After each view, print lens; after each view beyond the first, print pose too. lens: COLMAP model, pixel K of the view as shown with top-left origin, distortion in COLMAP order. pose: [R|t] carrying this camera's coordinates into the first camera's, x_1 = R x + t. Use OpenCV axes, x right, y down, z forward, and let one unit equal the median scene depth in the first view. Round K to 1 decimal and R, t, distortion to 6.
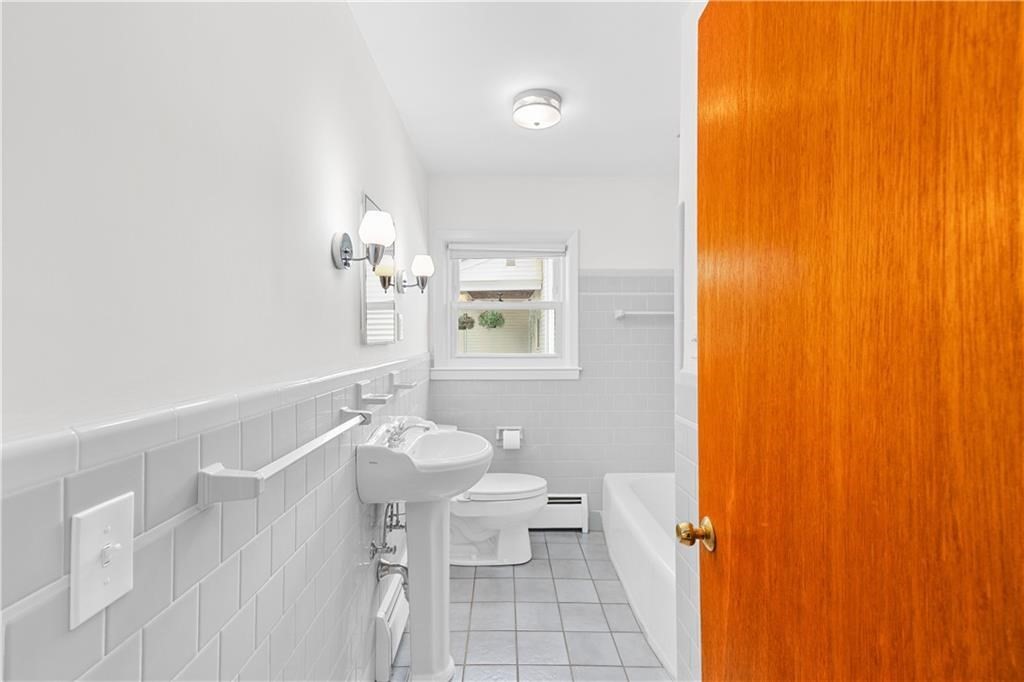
lens RADIAL K [[463.6, 0, 511.3], [0, 463.6, 338.1], [0, 0, 1]] dist [0.022272, 0.000370]
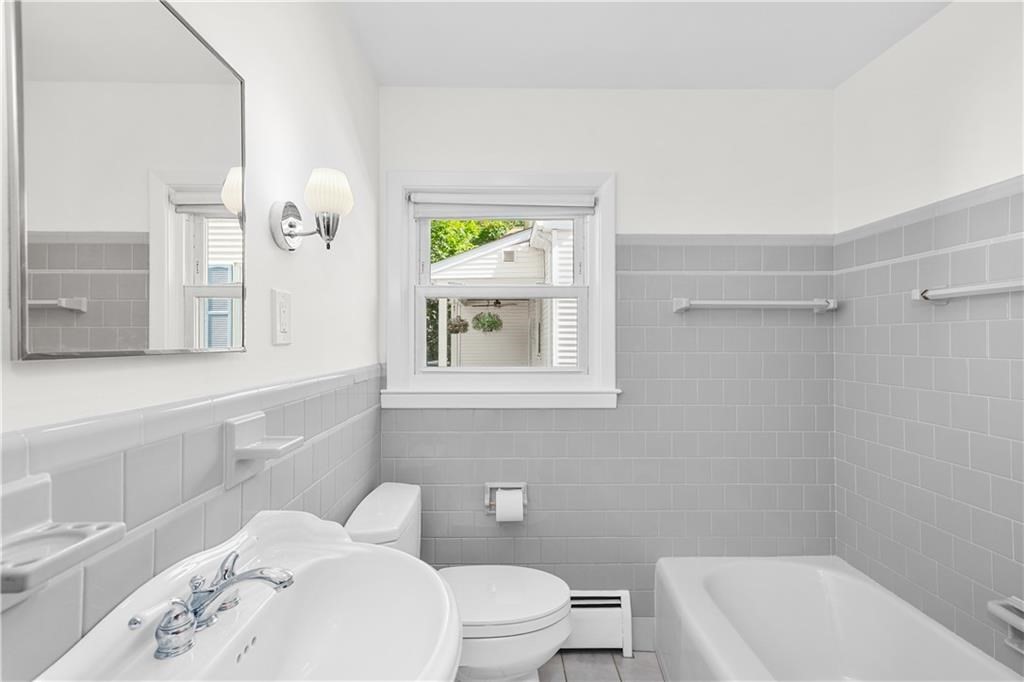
lens RADIAL K [[463.6, 0, 510.4], [0, 463.6, 342.4], [0, 0, 1]] dist [0.022272, 0.000370]
pose [[0.999995, 0.002549, 0.001772, 0.000038], [-0.002546, 0.999995, -0.001812, 0.001076], [-0.001777, 0.001808, 0.999997, 0.366872]]
